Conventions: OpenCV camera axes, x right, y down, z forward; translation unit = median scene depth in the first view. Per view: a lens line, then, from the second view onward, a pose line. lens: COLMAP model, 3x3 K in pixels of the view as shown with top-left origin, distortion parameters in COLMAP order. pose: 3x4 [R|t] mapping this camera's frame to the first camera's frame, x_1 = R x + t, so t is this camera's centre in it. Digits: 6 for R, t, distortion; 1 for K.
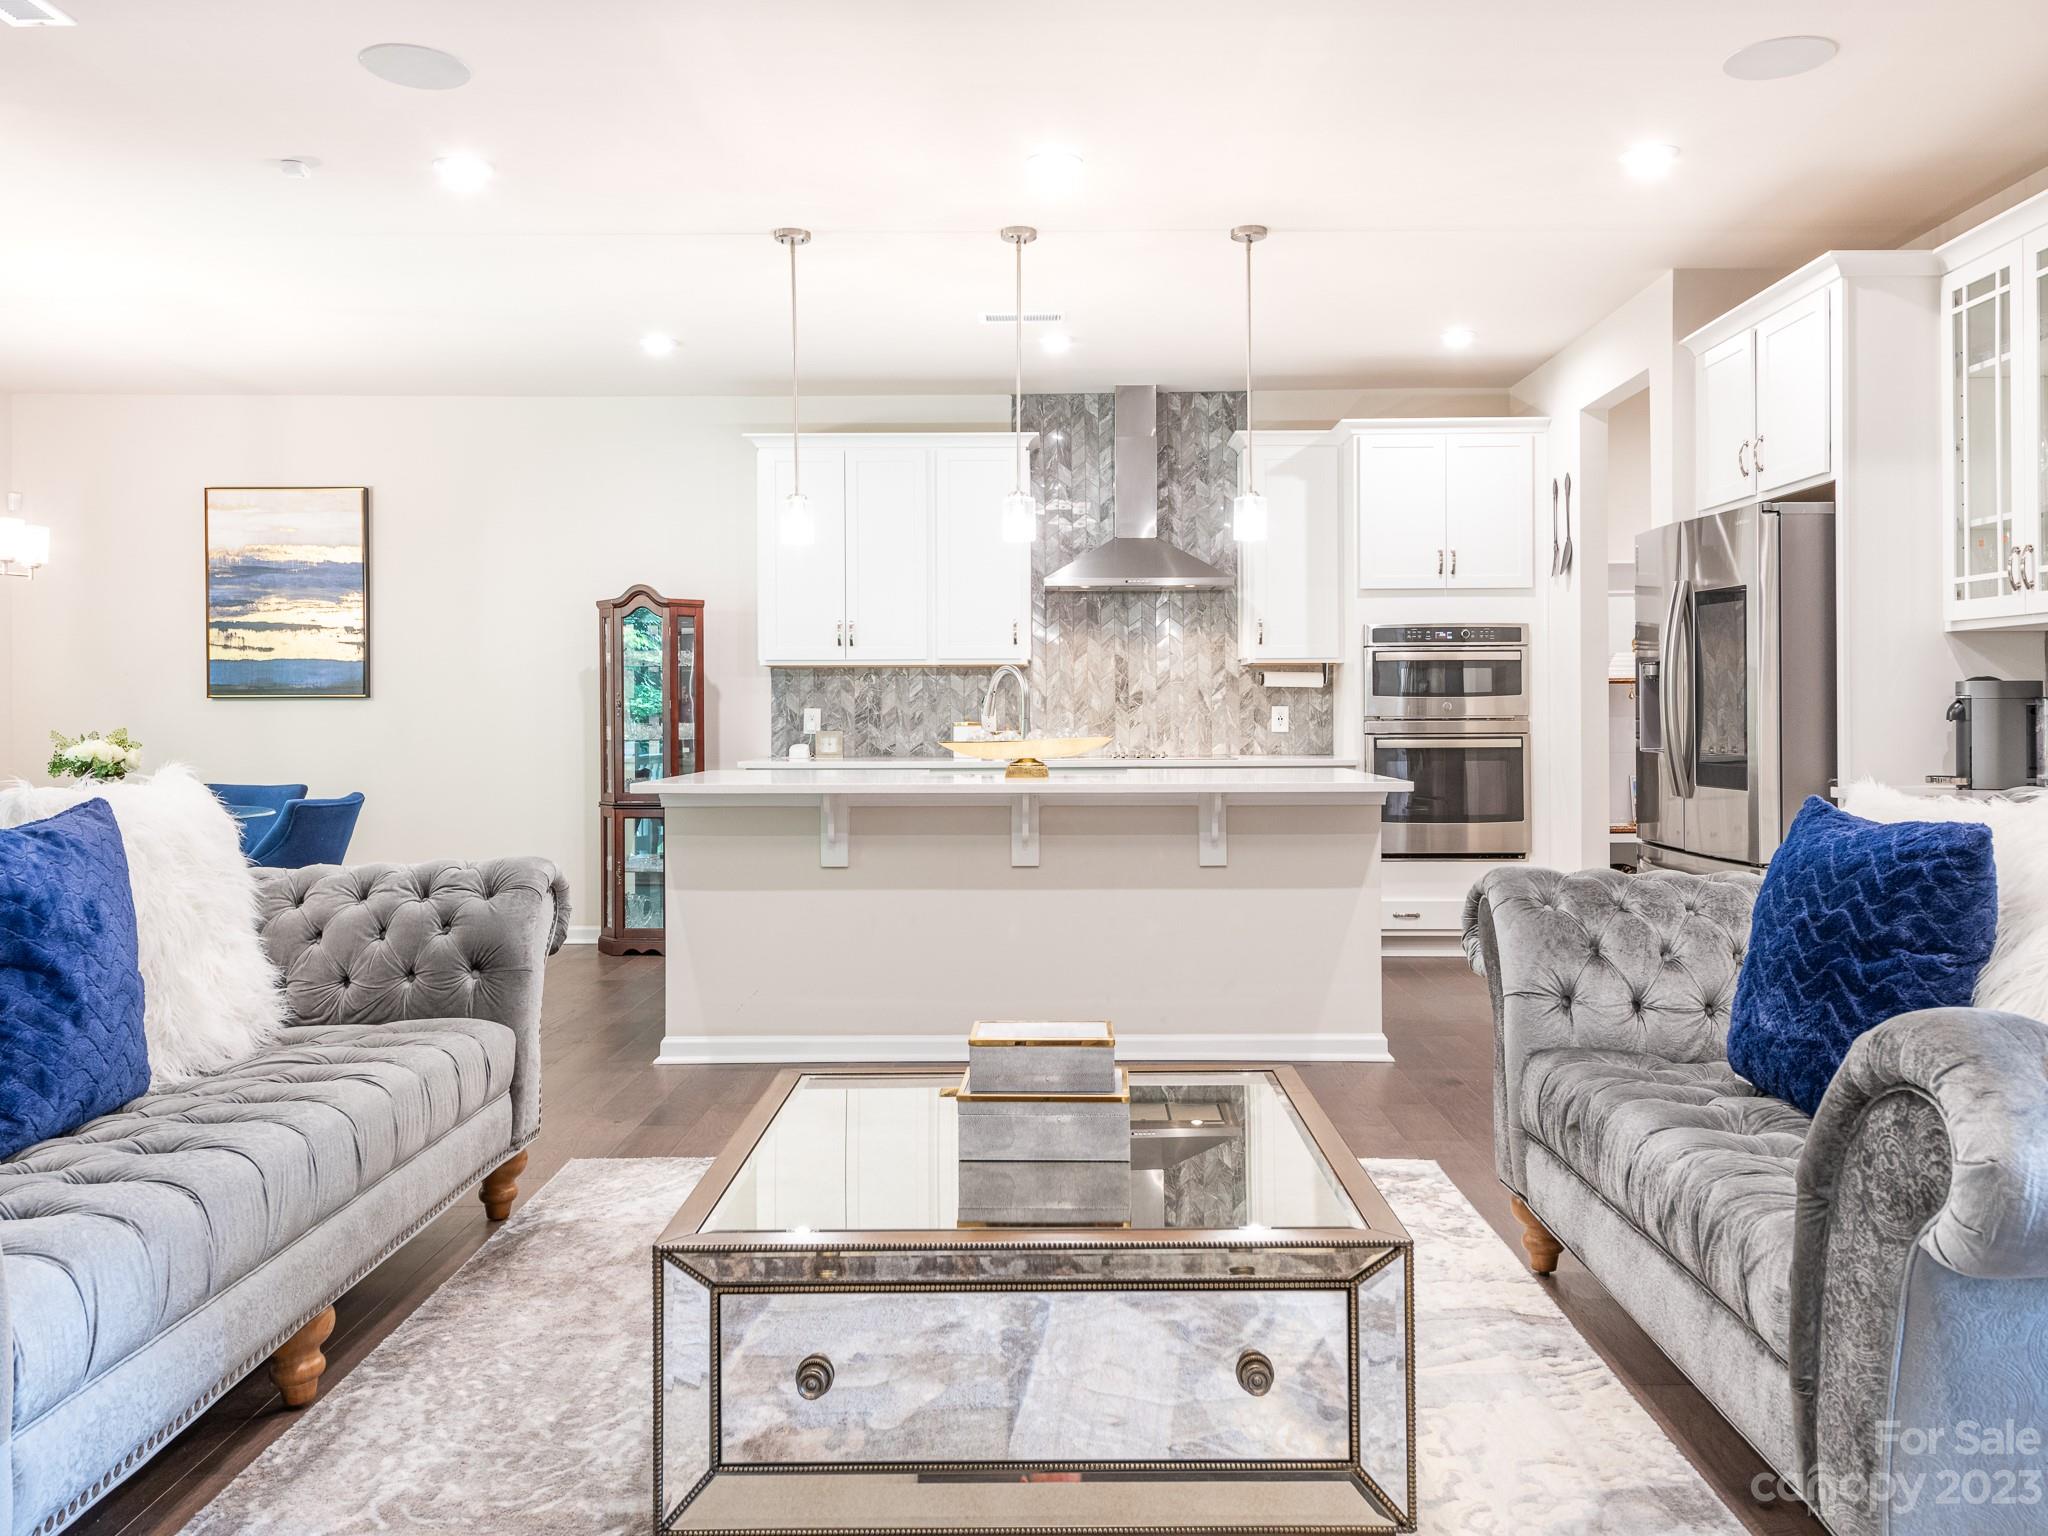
lens RADIAL K [[1634.4, 0, 1039.0], [0, 1634.4, 705.9], [0, 0, 1]] dist [0.046296, -0.045794]
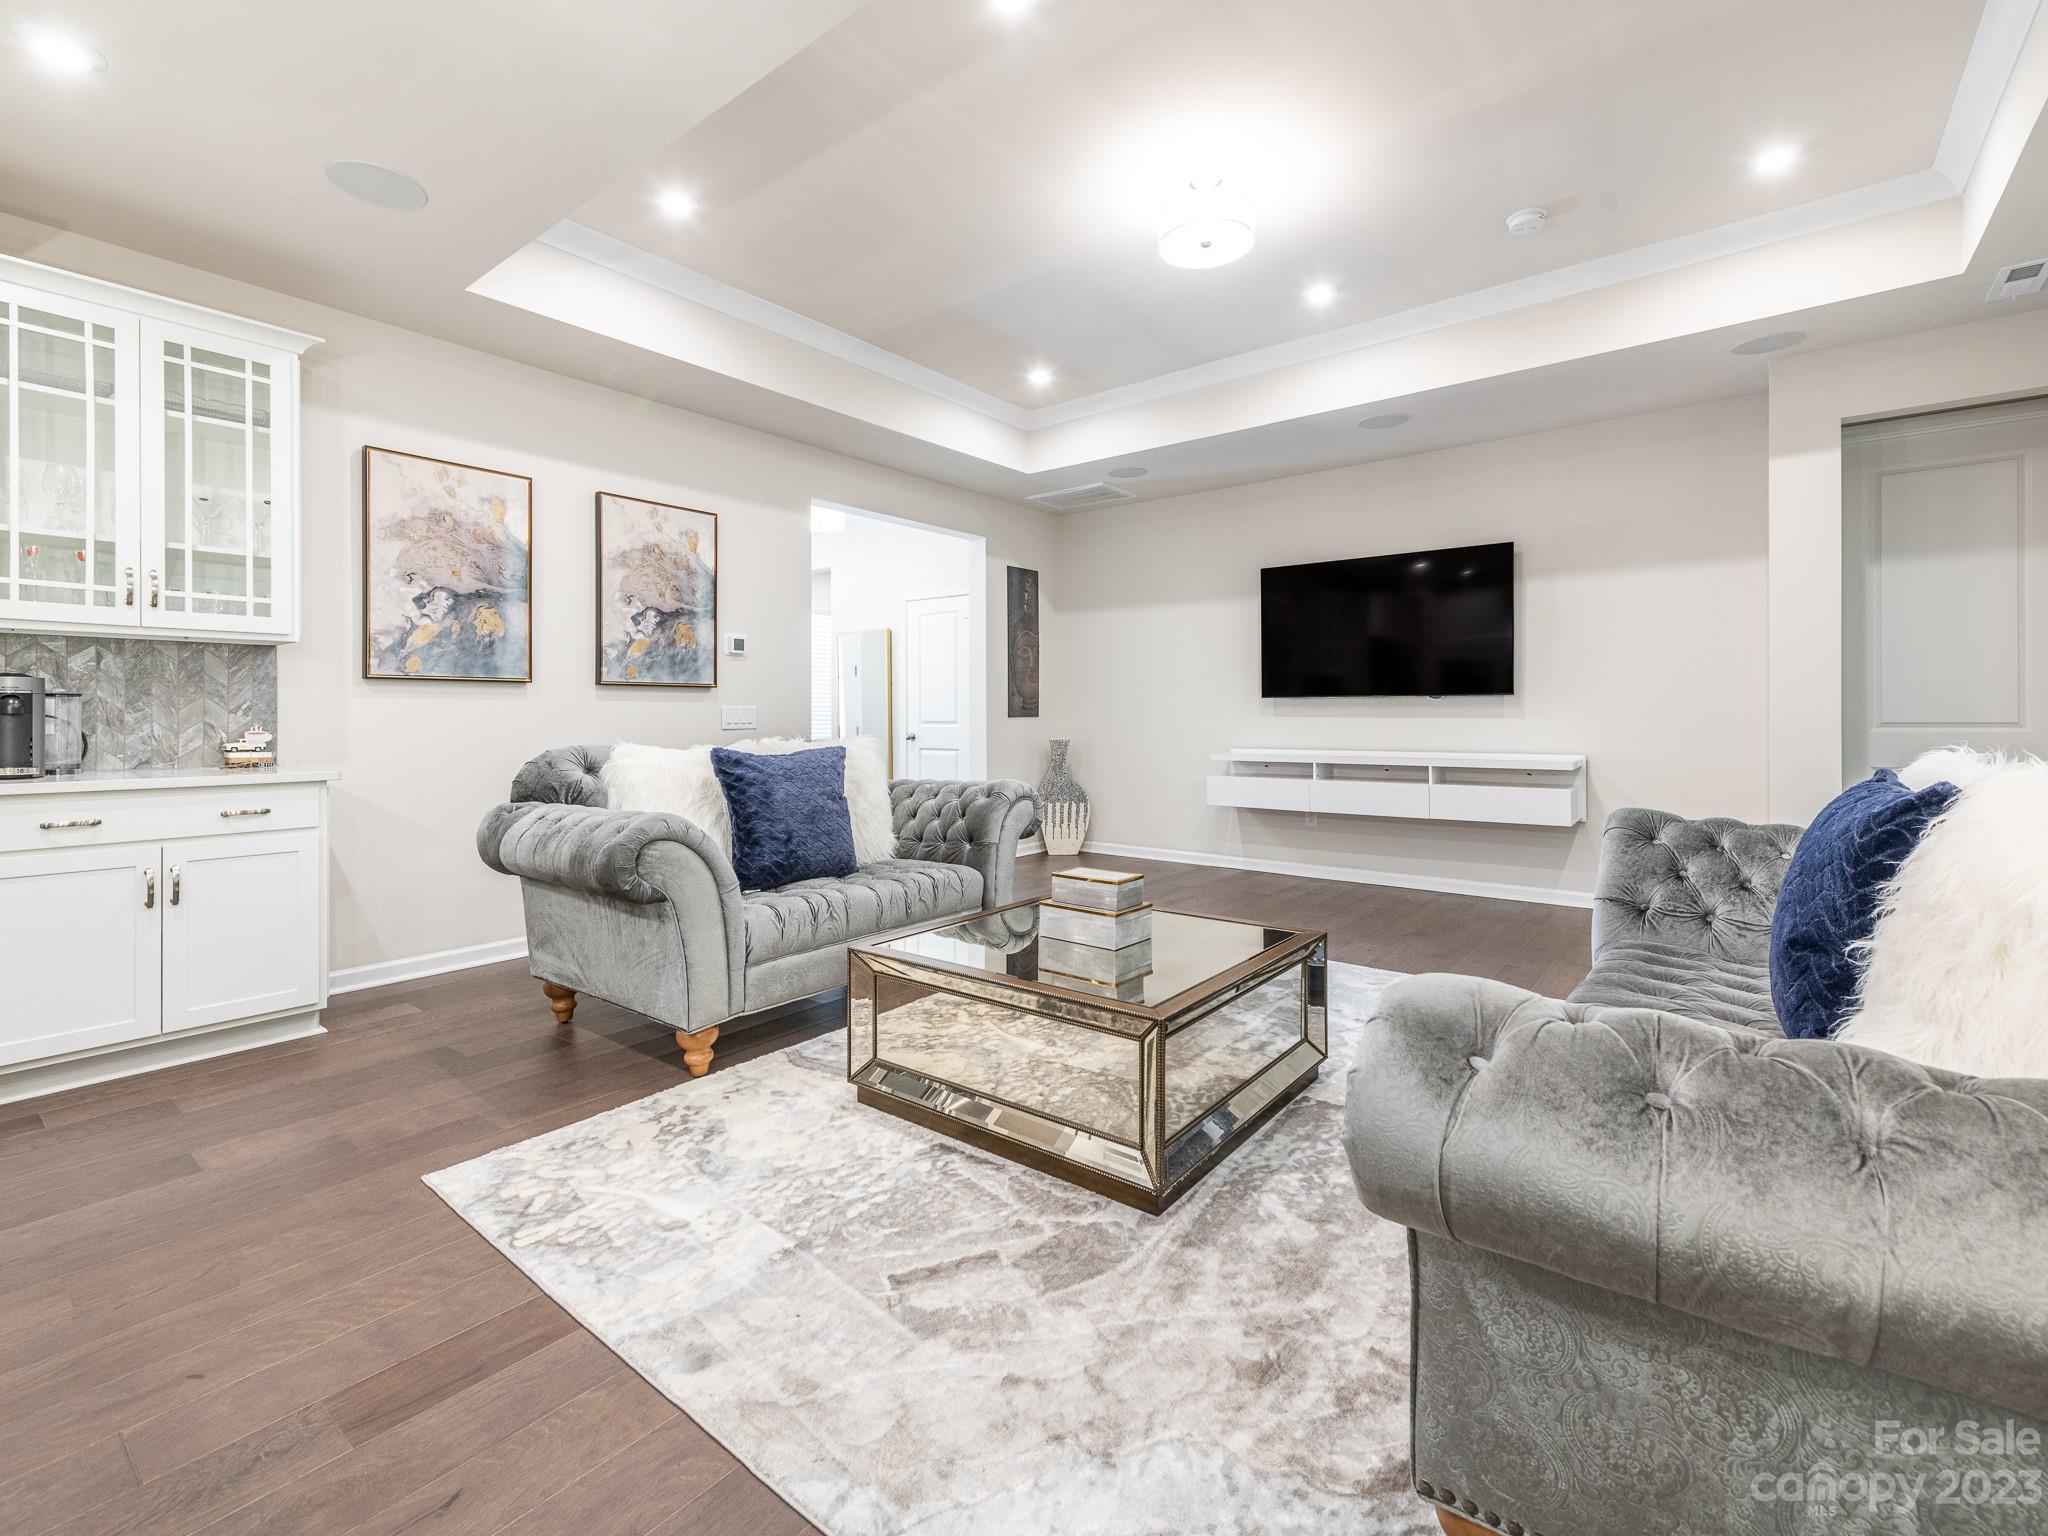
lens RADIAL K [[910.3, 0, 988.8], [0, 910.3, 716.9], [0, 0, 1]] dist [-0.004137, -0.000568]
pose [[-0.777801, 0.003979, 0.628499, -0.244125], [0.002425, 0.999992, -0.003329, 0.011989], [-0.628506, -0.001065, -0.777804, 0.885326]]
